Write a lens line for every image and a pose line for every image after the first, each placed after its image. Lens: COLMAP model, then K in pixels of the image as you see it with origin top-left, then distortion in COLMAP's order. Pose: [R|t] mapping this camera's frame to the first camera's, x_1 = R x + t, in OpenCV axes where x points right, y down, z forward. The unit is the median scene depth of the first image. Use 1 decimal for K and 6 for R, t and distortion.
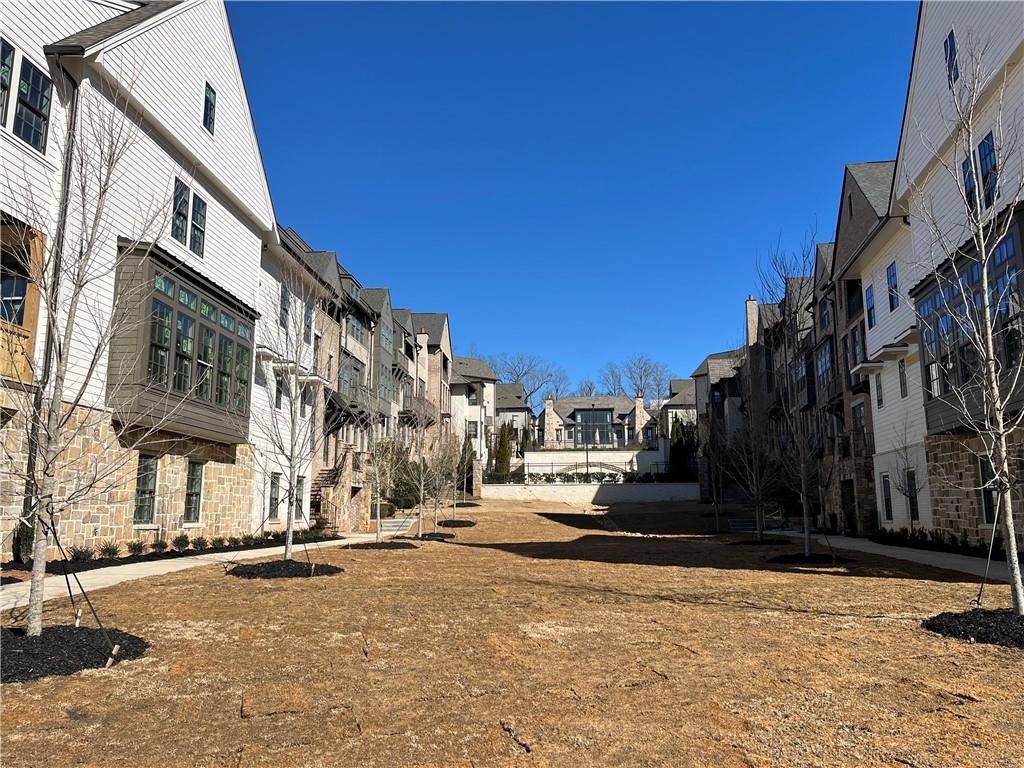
lens RADIAL K [[763.3, 0, 516.2], [0, 763.3, 379.7], [0, 0, 1]] dist [0.000281, -0.036696]
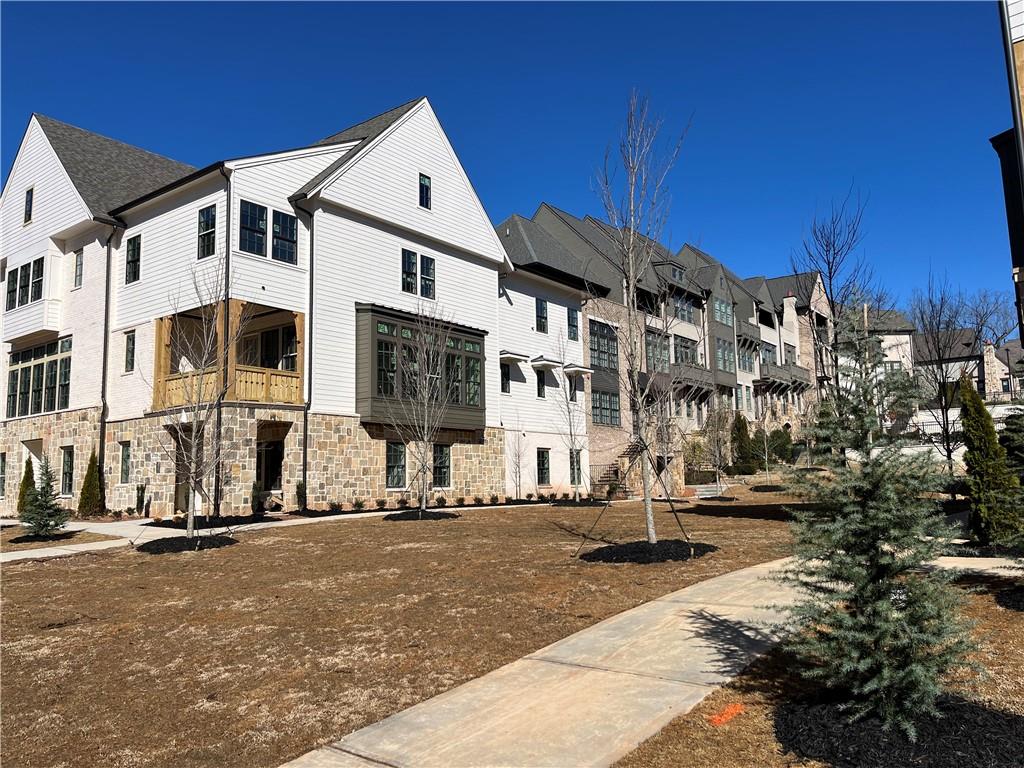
lens RADIAL K [[763.3, 0, 507.6], [0, 763.3, 390.2], [0, 0, 1]] dist [0.000281, -0.036696]
pose [[0.835787, -0.081296, -0.543003, 0.461225], [0.110078, 0.993708, 0.020659, -0.008659], [0.537907, -0.077039, 0.839477, -0.117029]]
